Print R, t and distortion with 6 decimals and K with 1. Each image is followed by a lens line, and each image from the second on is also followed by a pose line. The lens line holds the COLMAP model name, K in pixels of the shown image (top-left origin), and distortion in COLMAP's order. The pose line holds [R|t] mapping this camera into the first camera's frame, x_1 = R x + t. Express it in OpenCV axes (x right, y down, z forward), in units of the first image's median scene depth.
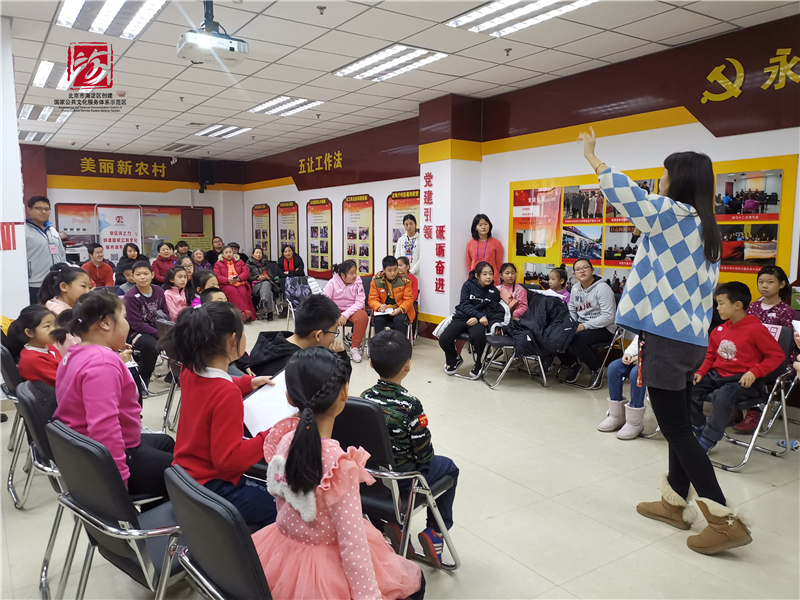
lens RADIAL K [[624.4, 0, 403.5], [0, 624.4, 302.1], [0, 0, 1]] dist [0.048461, -0.033001]
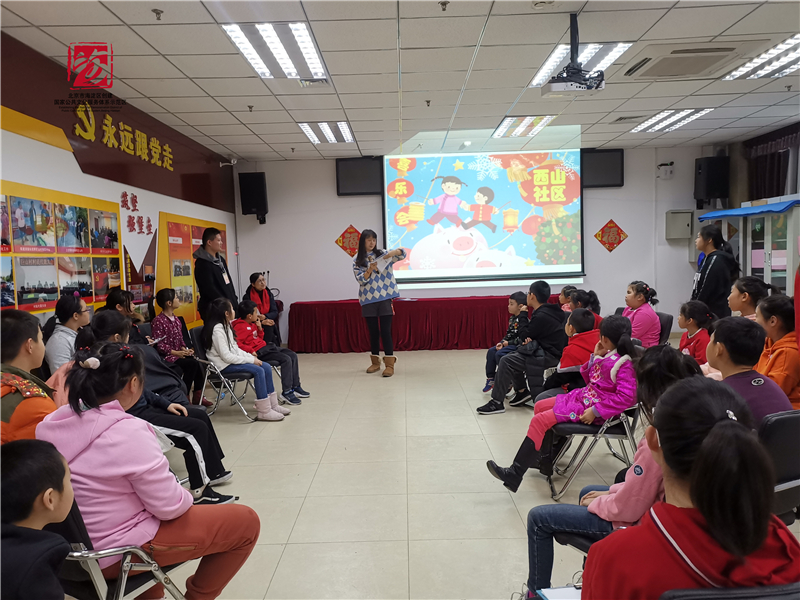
lens RADIAL K [[624.4, 0, 402.9], [0, 624.4, 302.3], [0, 0, 1]] dist [0.048461, -0.033001]
pose [[-0.829441, -0.014050, 0.558417, -0.460534], [0.091376, 0.982805, 0.160452, -0.155246], [-0.551070, 0.184112, -0.813895, 1.436810]]
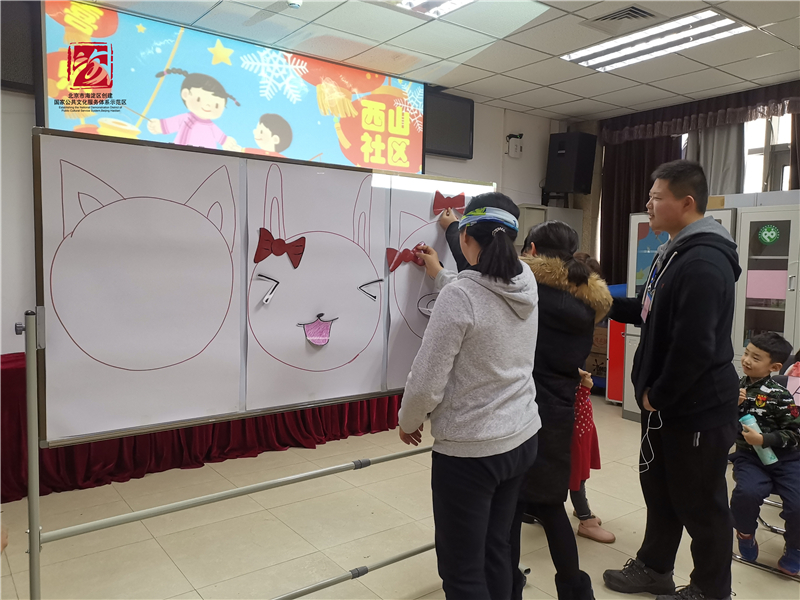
lens RADIAL K [[624.4, 0, 398.5], [0, 624.4, 304.1], [0, 0, 1]] dist [0.048461, -0.033001]
pose [[-0.998470, -0.011070, -0.054181, 0.194288], [-0.020359, 0.984529, 0.174037, -0.074053], [0.051416, 0.174874, -0.983247, 0.709347]]
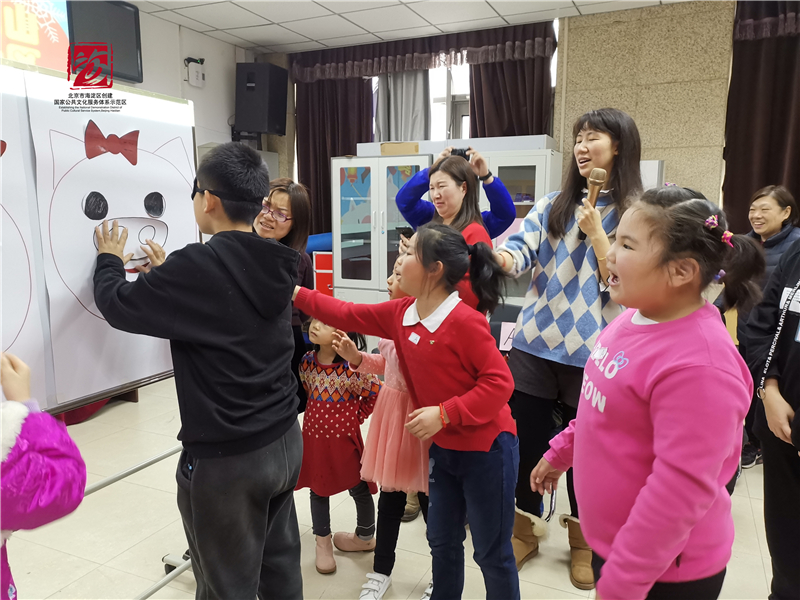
lens RADIAL K [[624.4, 0, 401.7], [0, 624.4, 301.3], [0, 0, 1]] dist [0.048461, -0.033001]
pose [[-0.853852, 0.070597, -0.515707, 0.178753], [-0.055751, 0.972657, 0.225457, -0.056766], [0.517522, 0.221257, -0.826569, 0.591882]]
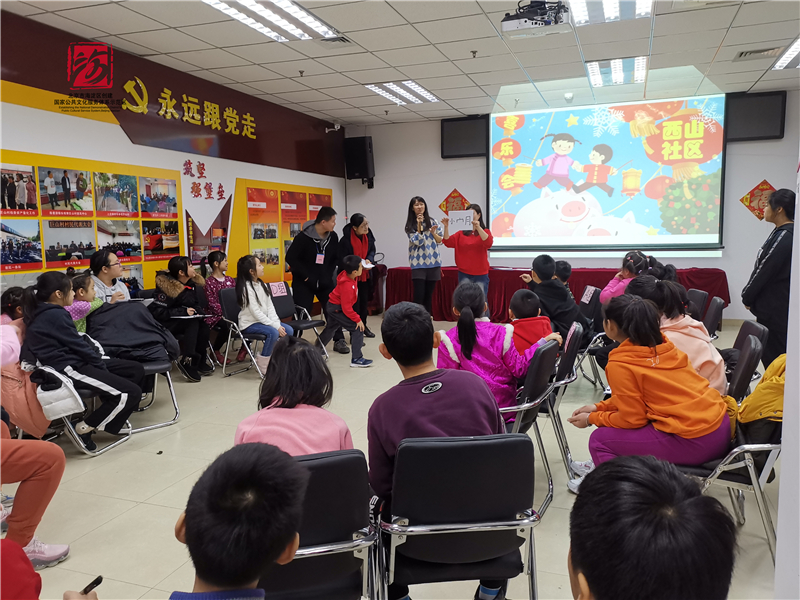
lens RADIAL K [[624.4, 0, 398.3], [0, 624.4, 303.6], [0, 0, 1]] dist [0.048461, -0.033001]
pose [[-0.589033, -0.090118, 0.803069, -0.650104], [0.104075, 0.977027, 0.185976, -0.127955], [-0.801379, 0.193125, -0.566122, 1.190625]]
